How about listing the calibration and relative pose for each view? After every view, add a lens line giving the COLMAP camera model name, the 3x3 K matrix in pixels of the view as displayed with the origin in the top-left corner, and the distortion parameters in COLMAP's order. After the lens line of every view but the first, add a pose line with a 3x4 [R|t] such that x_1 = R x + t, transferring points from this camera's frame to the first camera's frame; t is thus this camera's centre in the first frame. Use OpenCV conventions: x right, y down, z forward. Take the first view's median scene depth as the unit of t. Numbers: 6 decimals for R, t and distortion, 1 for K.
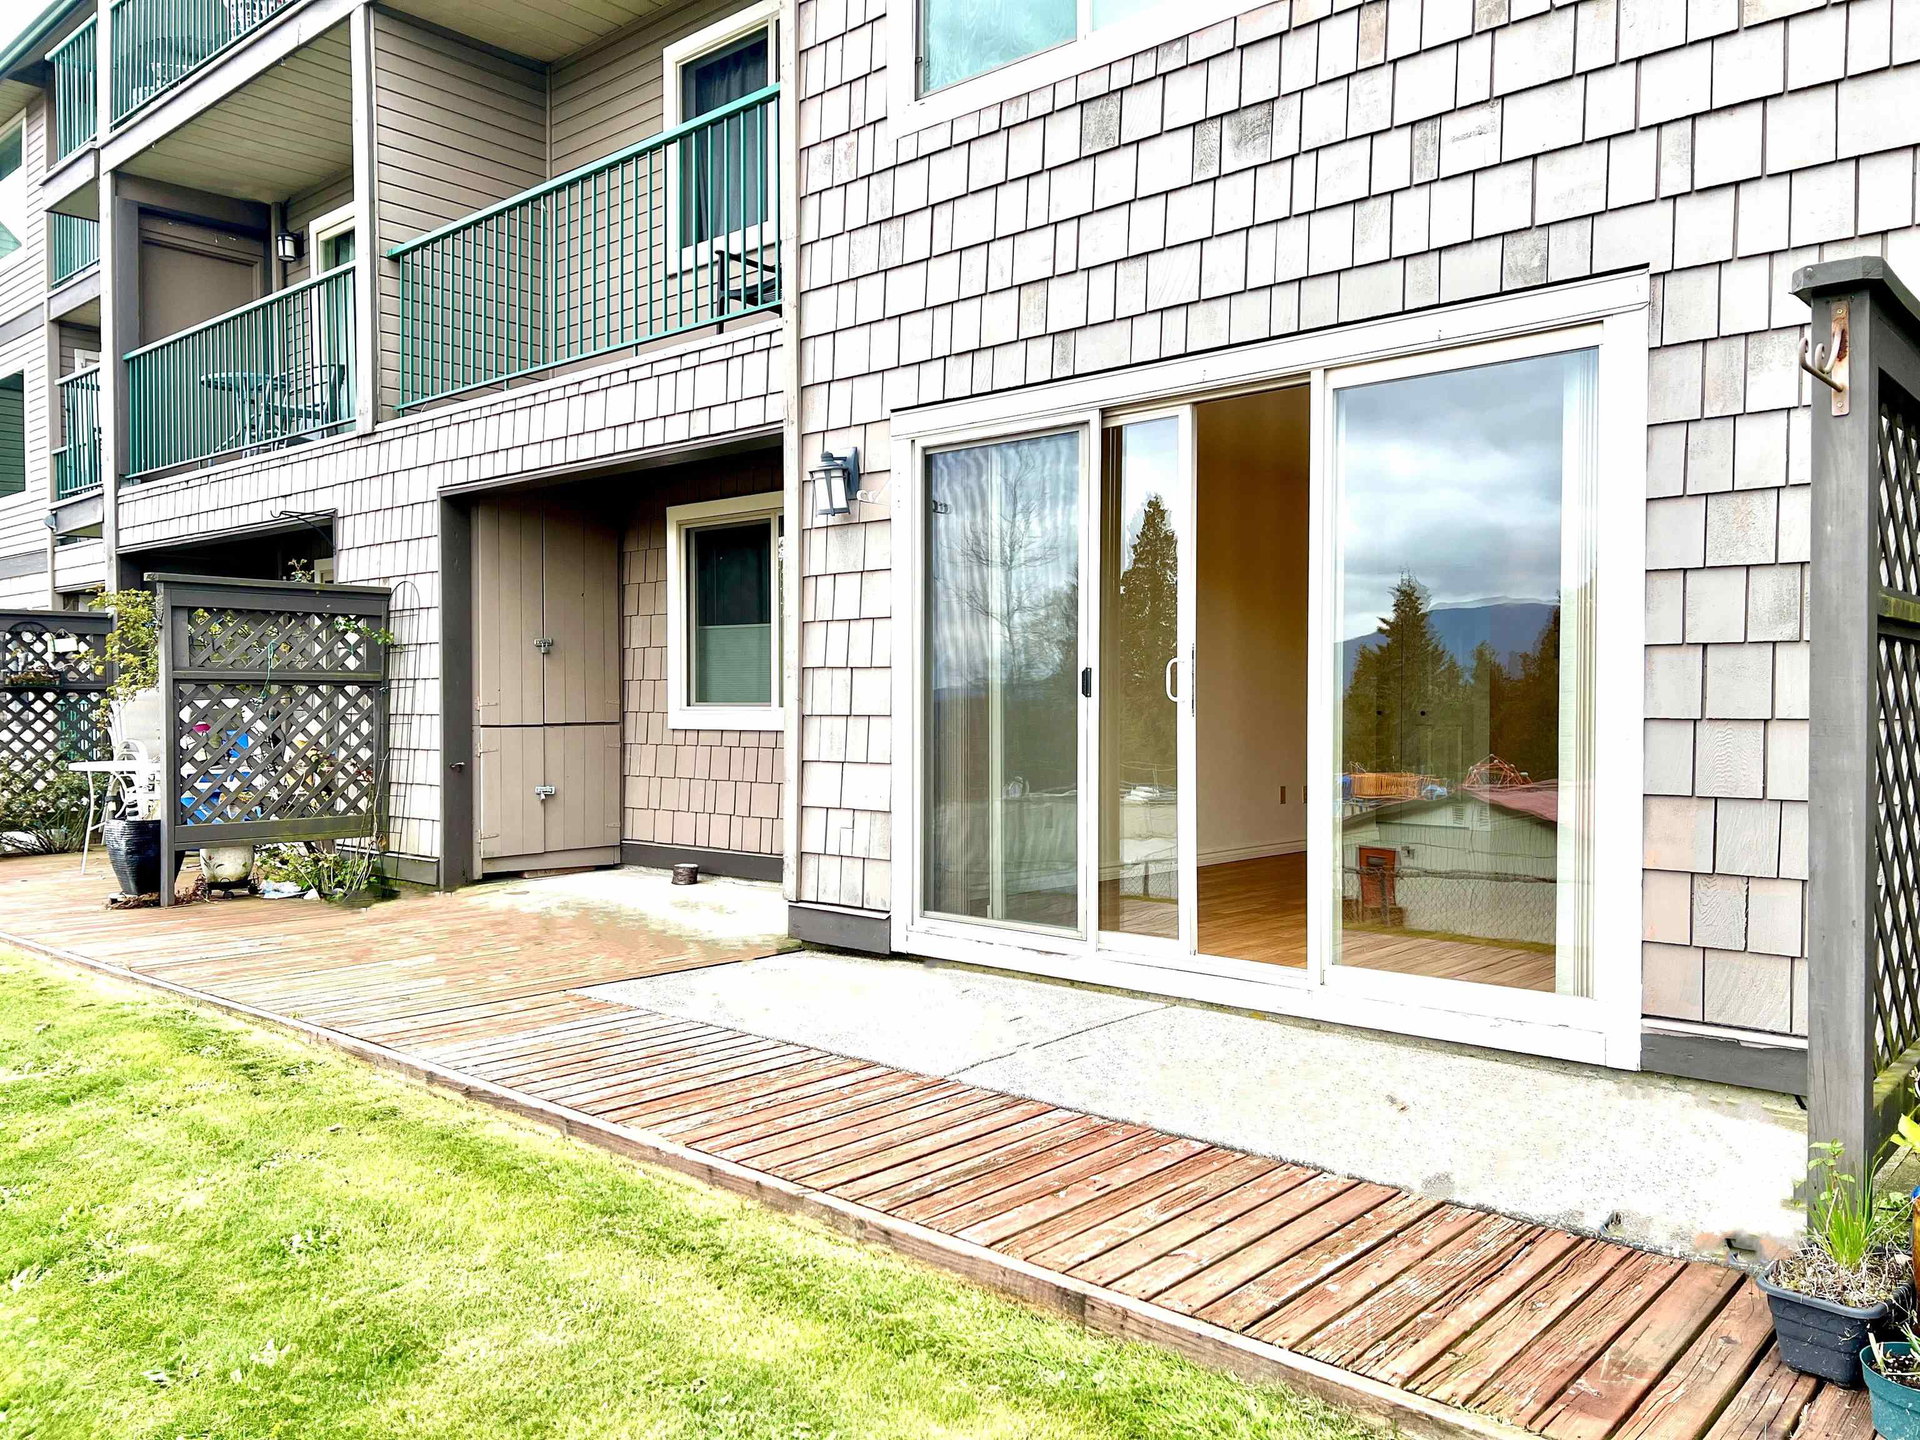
lens RADIAL K [[1434.5, 0, 961.3], [0, 1434.5, 735.7], [0, 0, 1]] dist [0.037858, -0.040413]
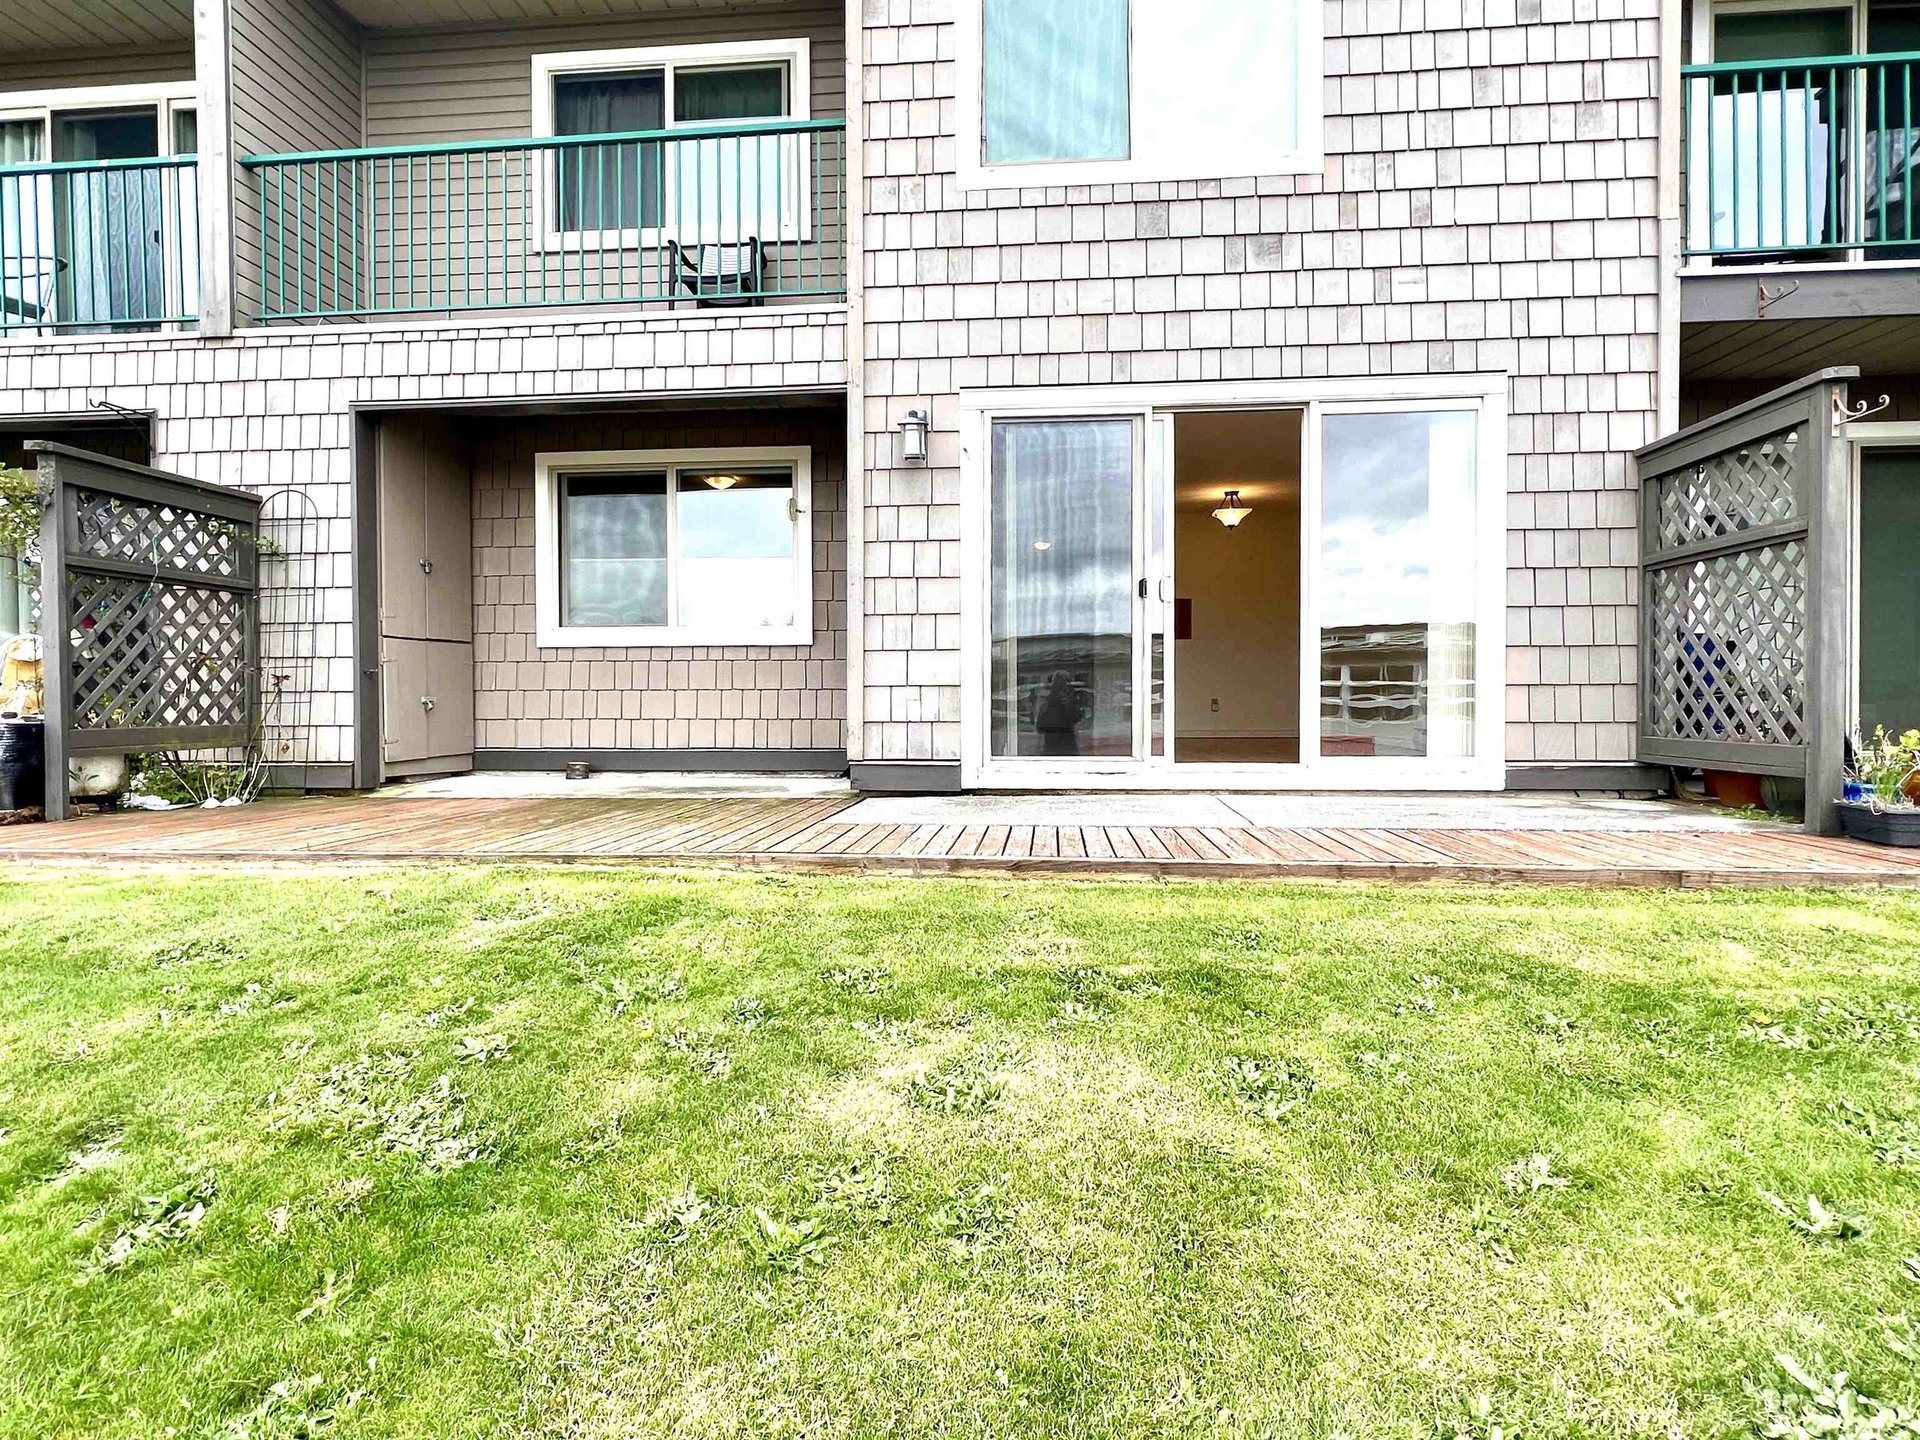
lens RADIAL K [[1009.3, 0, 954.1], [0, 1009.3, 720.0], [0, 0, 1]] dist [-0.007406, 0.000739]
pose [[0.808062, -0.016024, 0.588880, -0.465964], [0.016073, 0.999858, 0.005152, 0.061861], [-0.588878, 0.005302, 0.808204, 0.177756]]
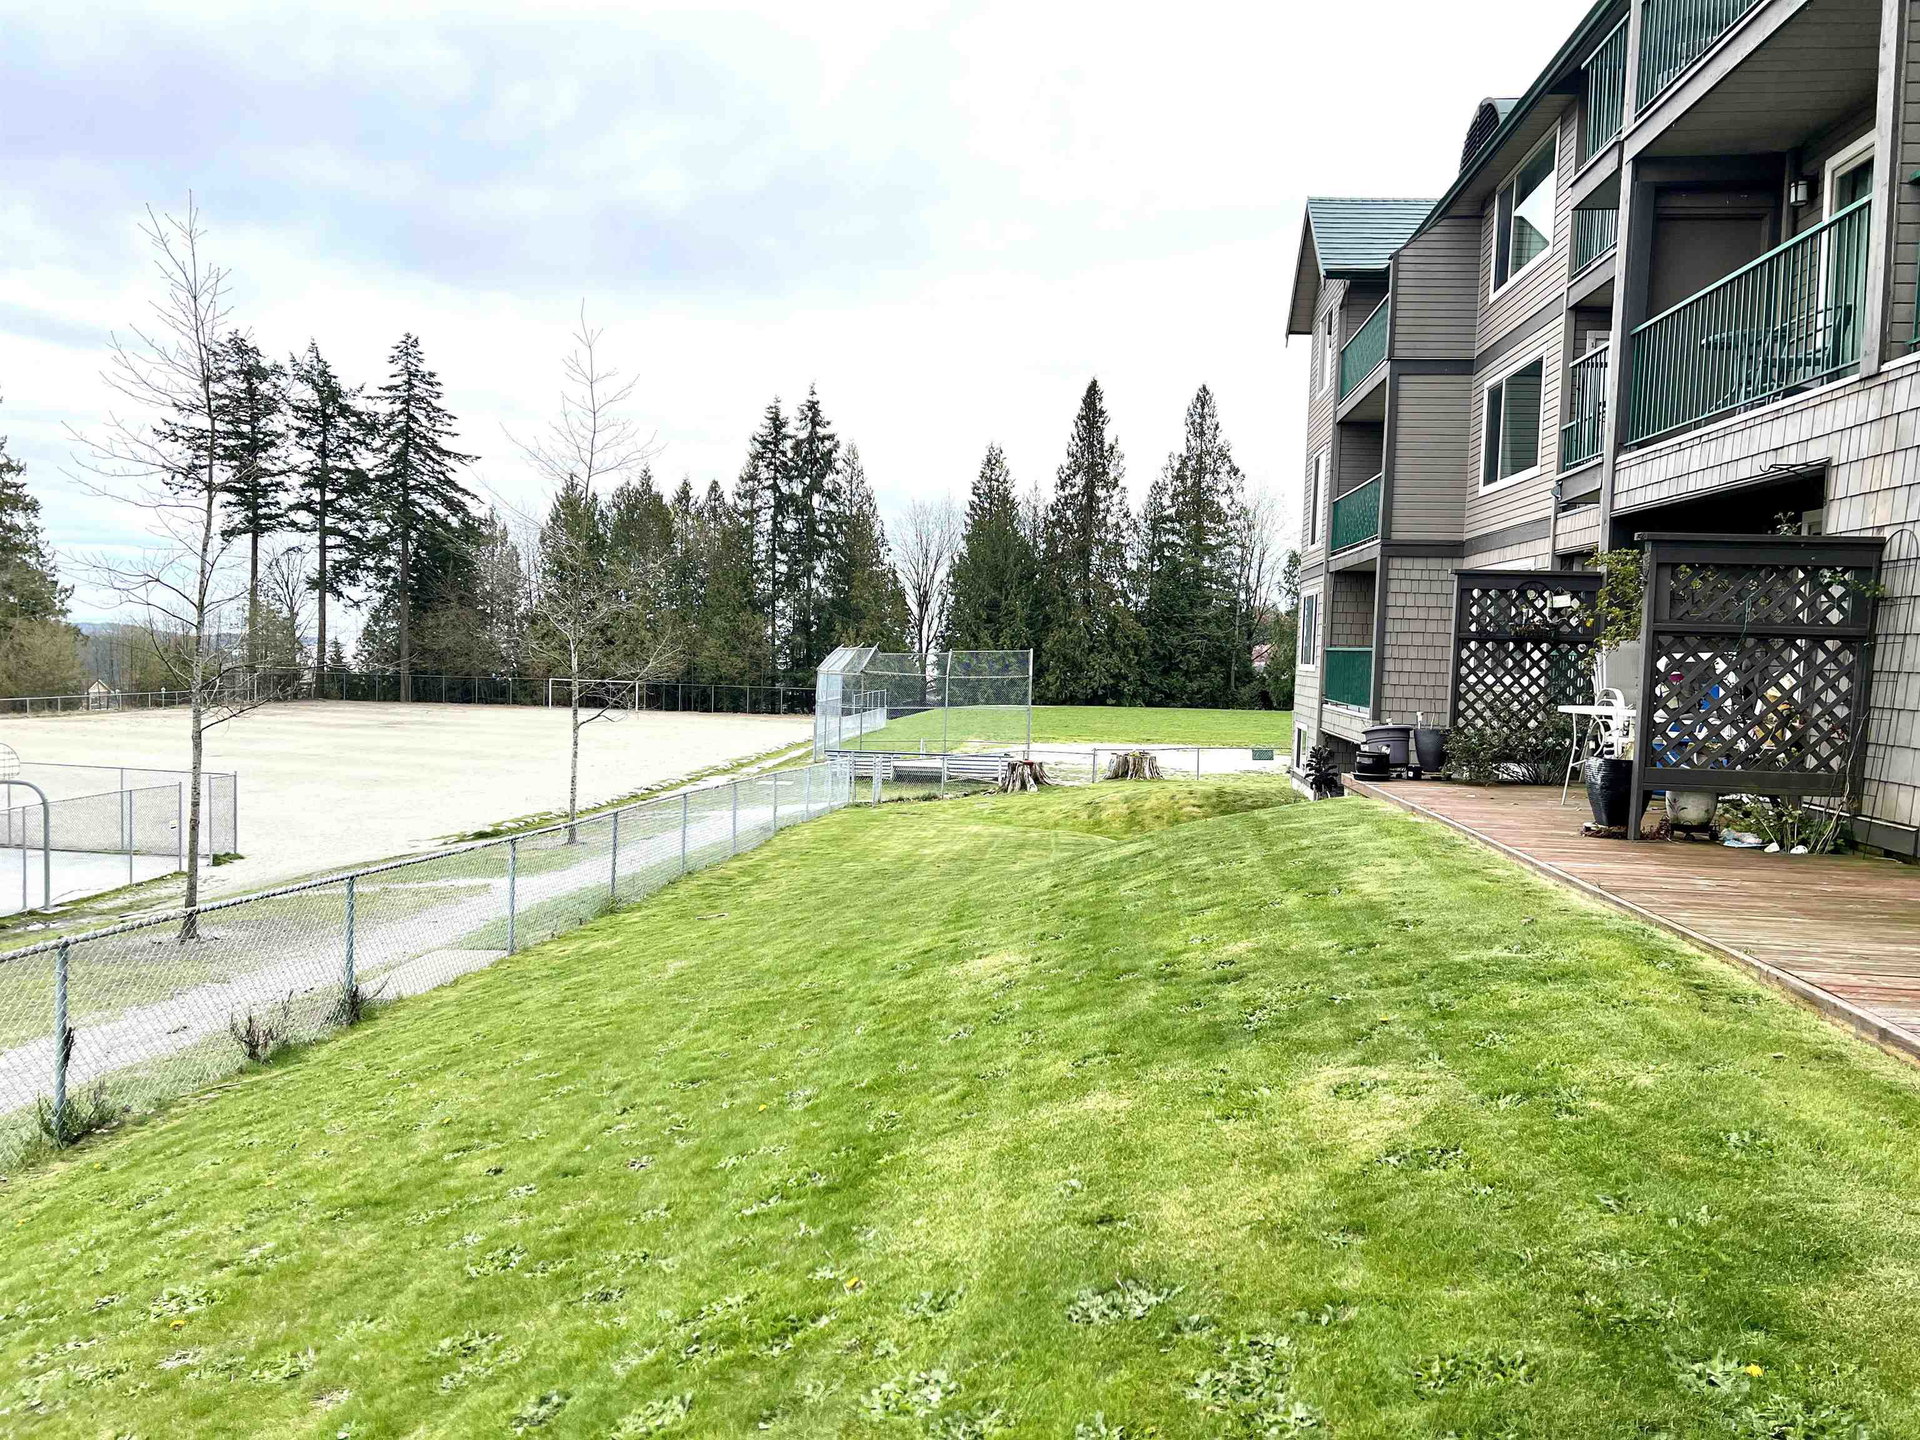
lens RADIAL K [[1434.5, 0, 956.8], [0, 1434.5, 733.8], [0, 0, 1]] dist [0.037858, -0.040413]
pose [[0.585282, 0.068961, -0.807892, 0.024662], [-0.046978, 0.997587, 0.051120, 0.006538], [0.809468, 0.008034, 0.587109, -0.049979]]
